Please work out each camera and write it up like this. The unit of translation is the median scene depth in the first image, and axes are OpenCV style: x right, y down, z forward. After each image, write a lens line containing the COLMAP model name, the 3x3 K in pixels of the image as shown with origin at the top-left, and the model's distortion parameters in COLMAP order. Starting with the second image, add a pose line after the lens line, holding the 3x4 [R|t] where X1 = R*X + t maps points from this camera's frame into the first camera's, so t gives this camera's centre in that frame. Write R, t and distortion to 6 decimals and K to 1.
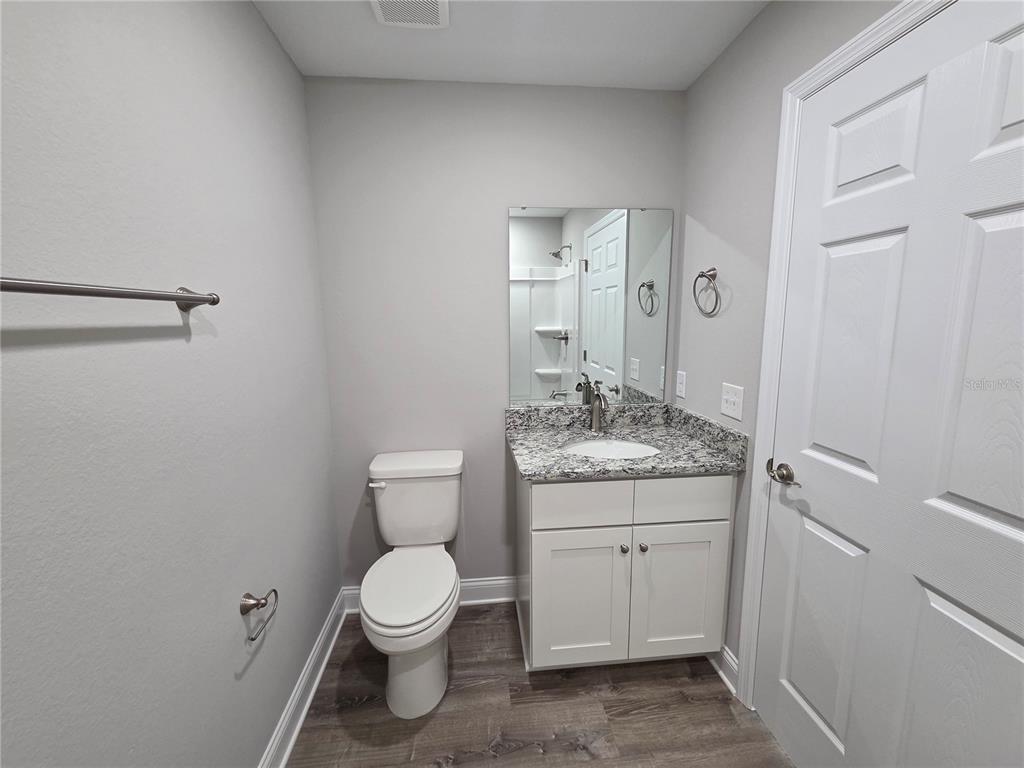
lens RADIAL K [[414.8, 0, 509.8], [0, 414.8, 382.4], [0, 0, 1]] dist [-0.002056, -0.000121]
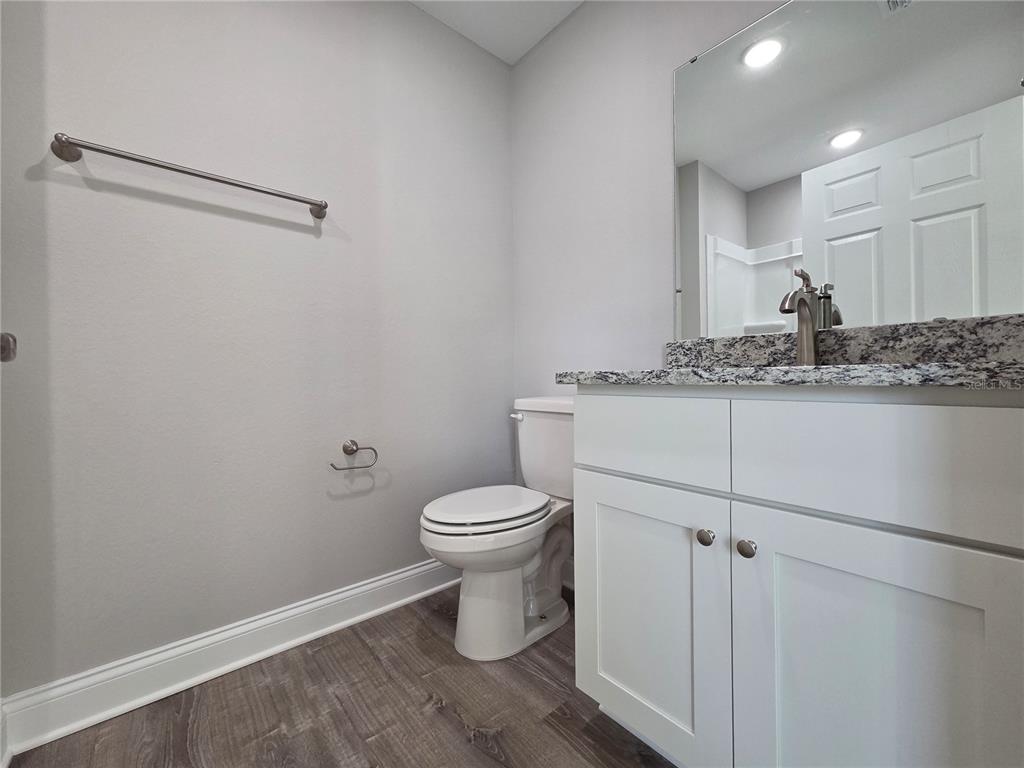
lens RADIAL K [[418.4, 0, 509.0], [0, 418.4, 379.5], [0, 0, 1]] dist [0.001215, -0.000124]
pose [[0.567769, 0.006221, -0.823165, 0.547001], [-0.122531, 0.989470, -0.077036, 0.274129], [0.814018, 0.144601, 0.562553, 0.476271]]
